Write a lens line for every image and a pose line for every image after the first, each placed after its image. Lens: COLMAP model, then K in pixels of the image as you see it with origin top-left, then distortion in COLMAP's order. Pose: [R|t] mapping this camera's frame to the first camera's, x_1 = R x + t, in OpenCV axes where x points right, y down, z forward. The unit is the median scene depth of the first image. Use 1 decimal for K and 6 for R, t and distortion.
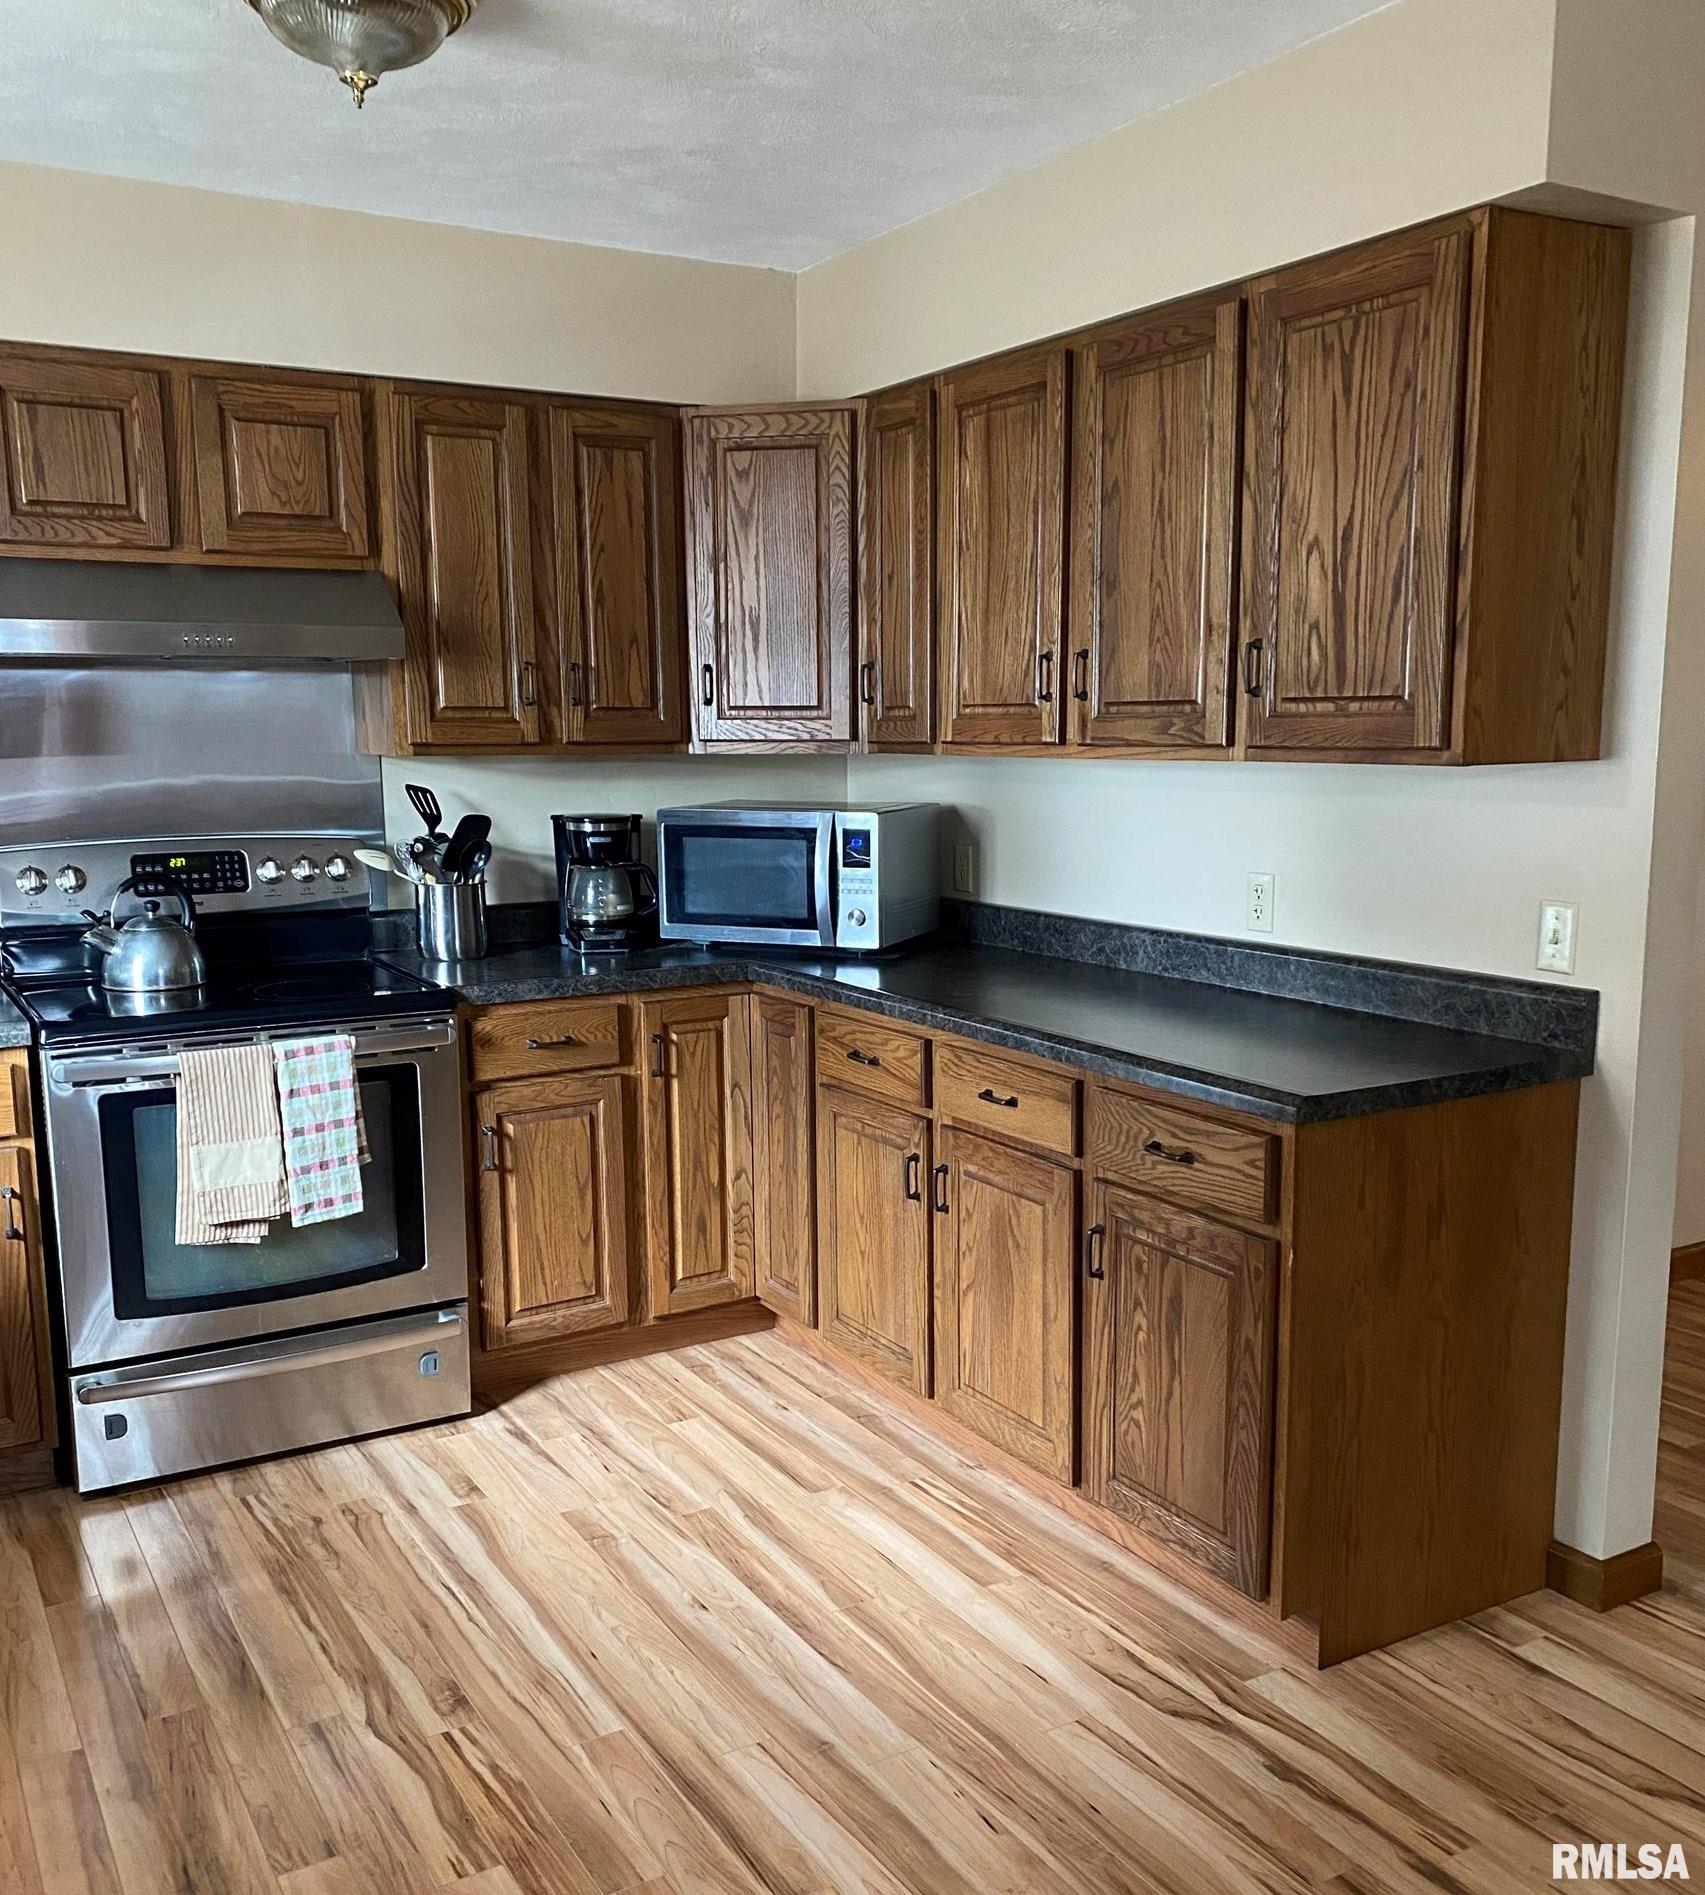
lens RADIAL K [[1741.0, 0, 853.0], [0, 1741.0, 1018.3], [0, 0, 1]] dist [0.004091, -0.003348]
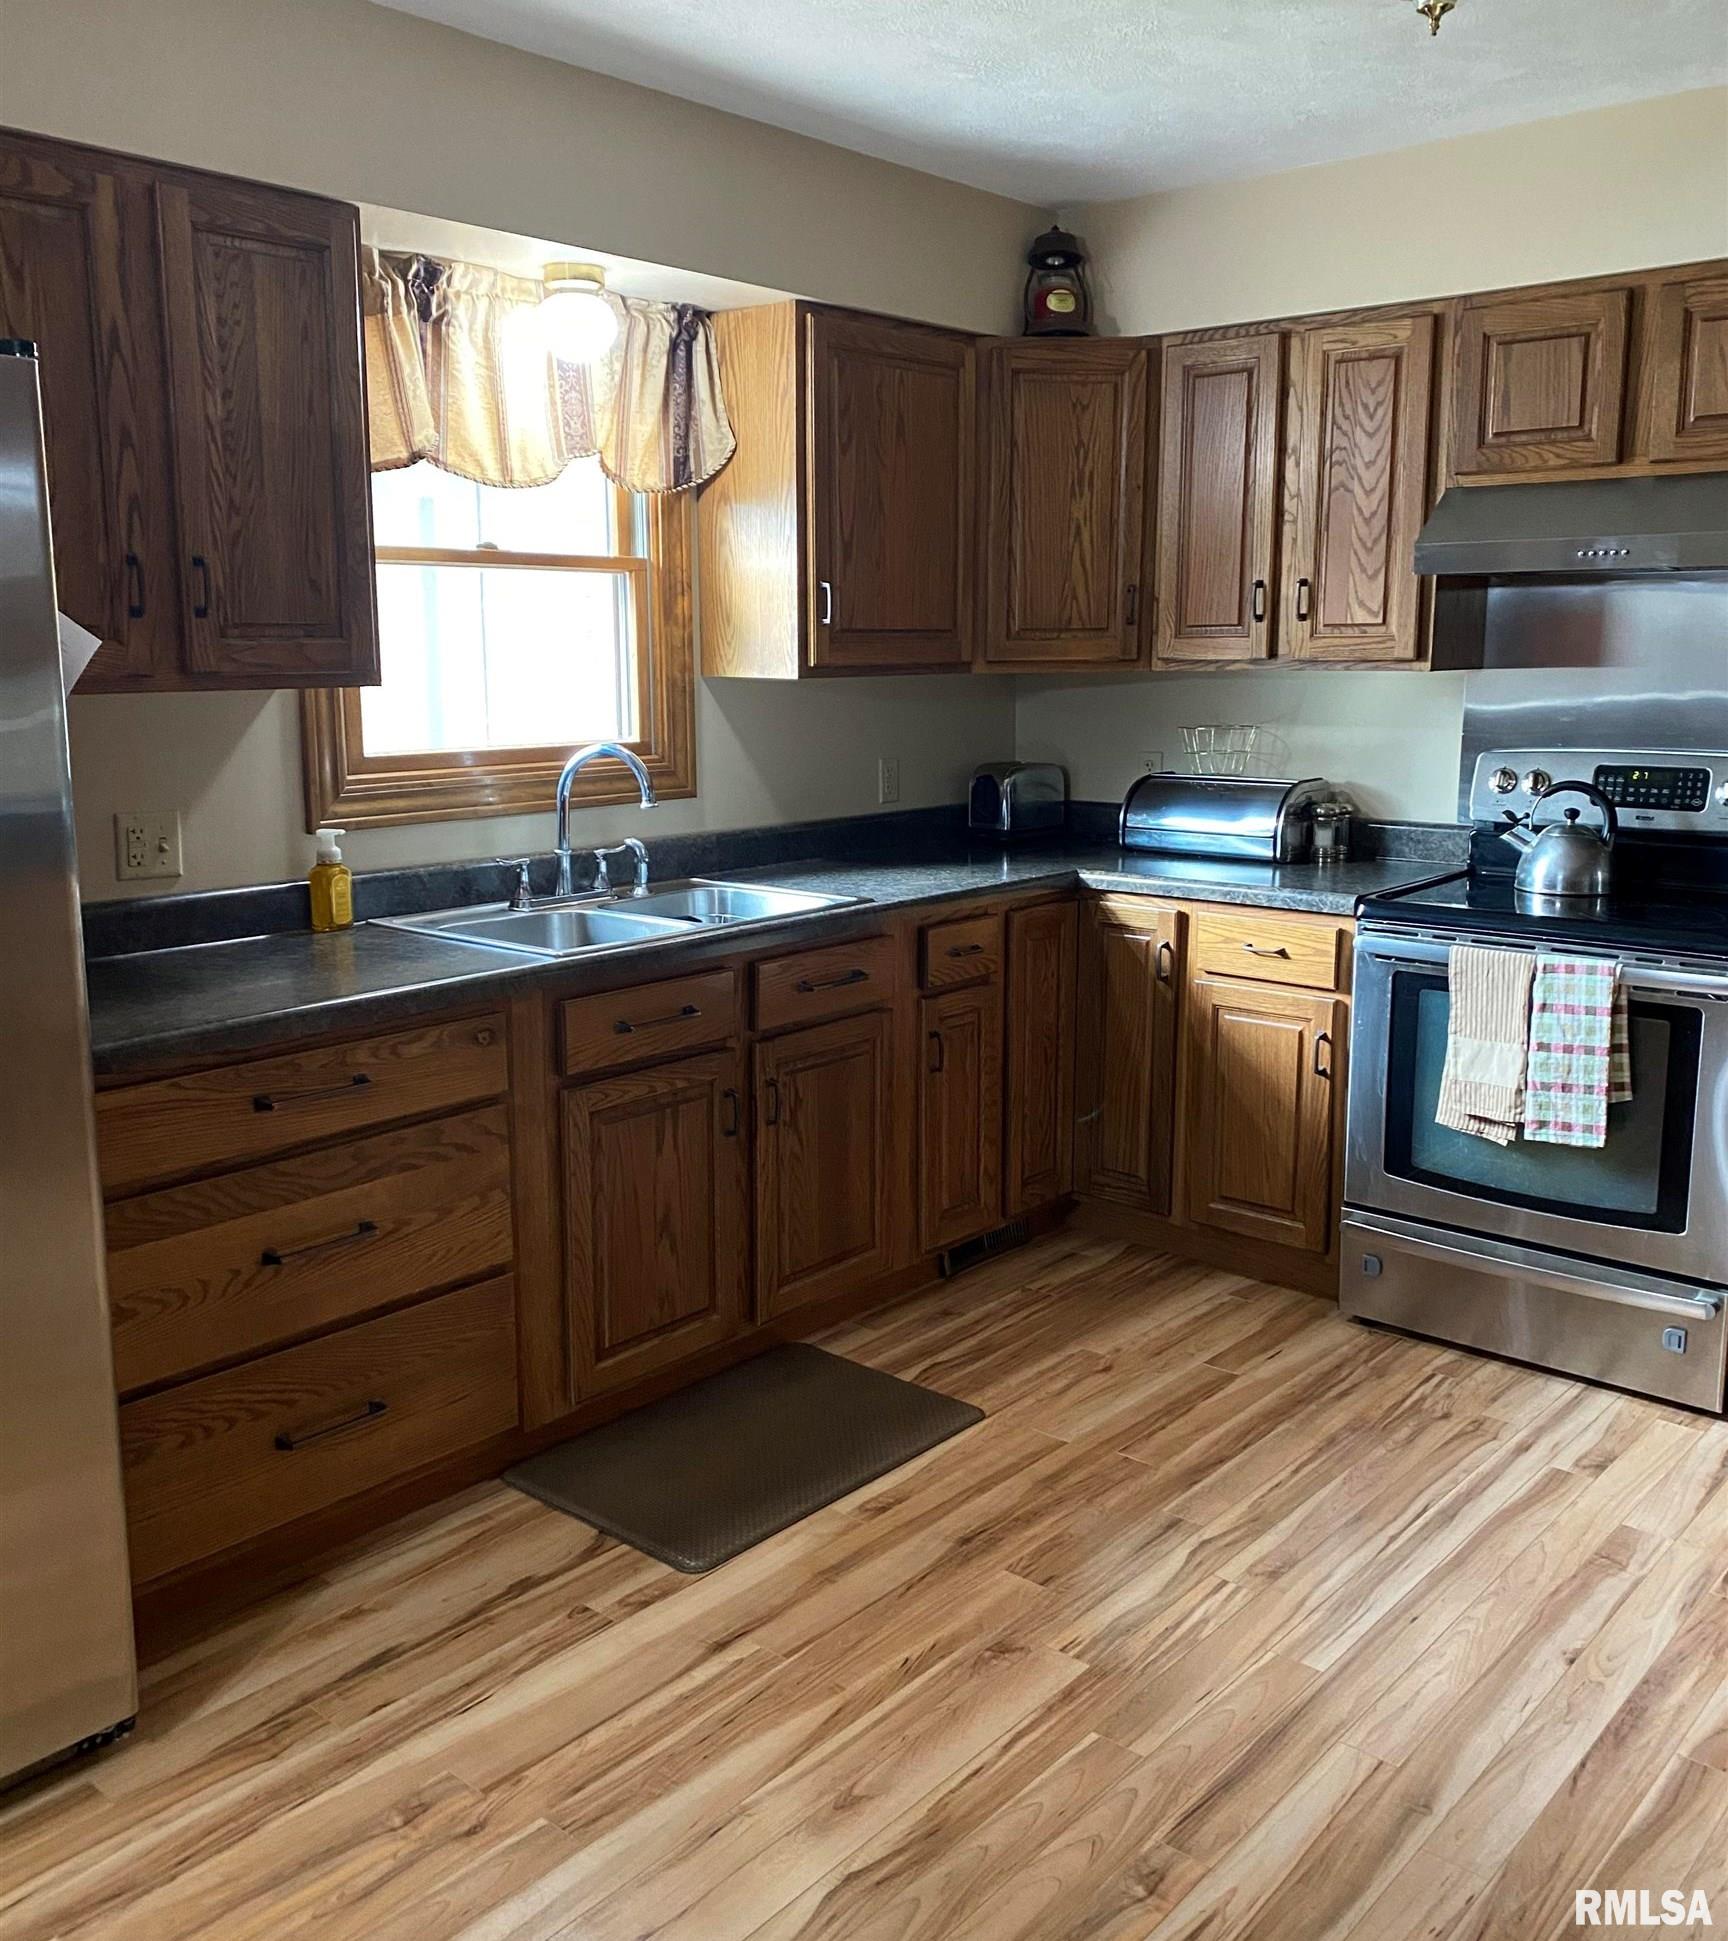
lens RADIAL K [[1745.4, 0, 863.9], [0, 1745.4, 930.2], [0, 0, 1]] dist [0.003949, -0.004408]
pose [[0.310841, 0.159400, -0.937000, 0.479725], [-0.159276, 0.980632, 0.113984, -0.051452], [0.937021, 0.113811, 0.330209, 0.295630]]
